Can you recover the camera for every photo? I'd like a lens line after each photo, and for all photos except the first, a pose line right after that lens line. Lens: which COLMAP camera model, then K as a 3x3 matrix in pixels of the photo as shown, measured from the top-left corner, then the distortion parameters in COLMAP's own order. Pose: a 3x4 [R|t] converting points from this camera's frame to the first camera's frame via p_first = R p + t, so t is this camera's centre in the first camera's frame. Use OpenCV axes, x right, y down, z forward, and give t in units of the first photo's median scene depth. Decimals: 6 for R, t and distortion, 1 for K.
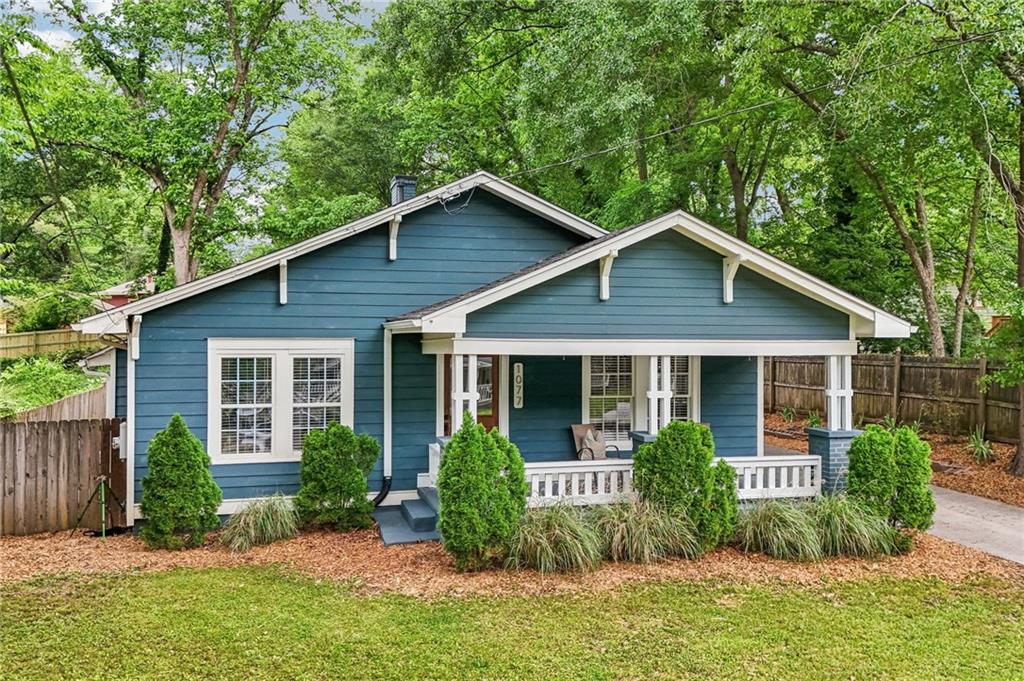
lens RADIAL K [[886.8, 0, 512.0], [0, 886.8, 340.5], [0, 0, 1]] dist [0.096930, -0.130916]
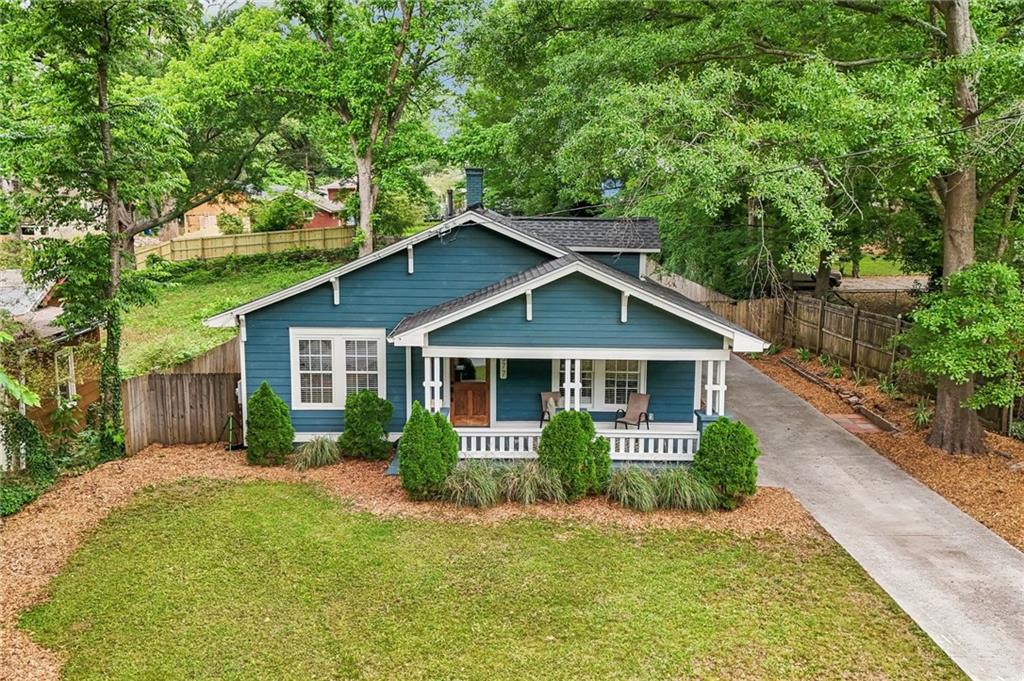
lens RADIAL K [[886.8, 0, 512.0], [0, 886.8, 340.5], [0, 0, 1]] dist [0.096930, -0.130916]
pose [[0.967528, 0.042537, -0.249160, 0.424372], [-0.004922, 0.988722, 0.149684, -0.222016], [0.252717, -0.143597, 0.956825, -0.363153]]
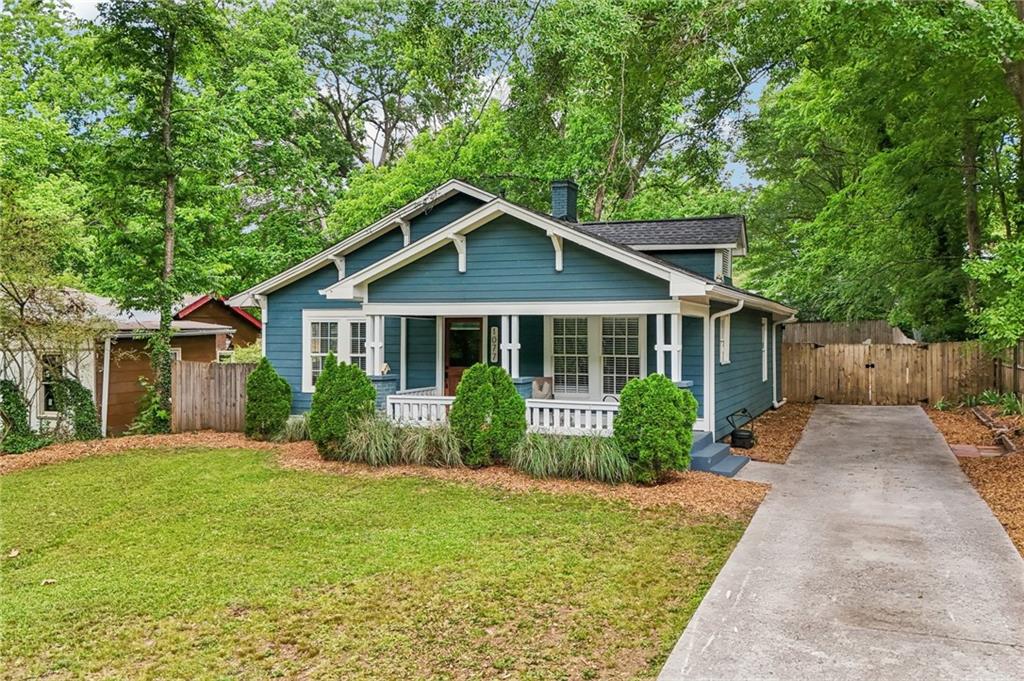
lens RADIAL K [[886.8, 0, 512.0], [0, 886.8, 340.5], [0, 0, 1]] dist [0.096930, -0.130916]
pose [[0.795354, 0.003071, -0.606137, 0.931460], [-0.003804, 0.999993, 0.000074, 0.052775], [0.606133, 0.002247, 0.795360, 0.010399]]
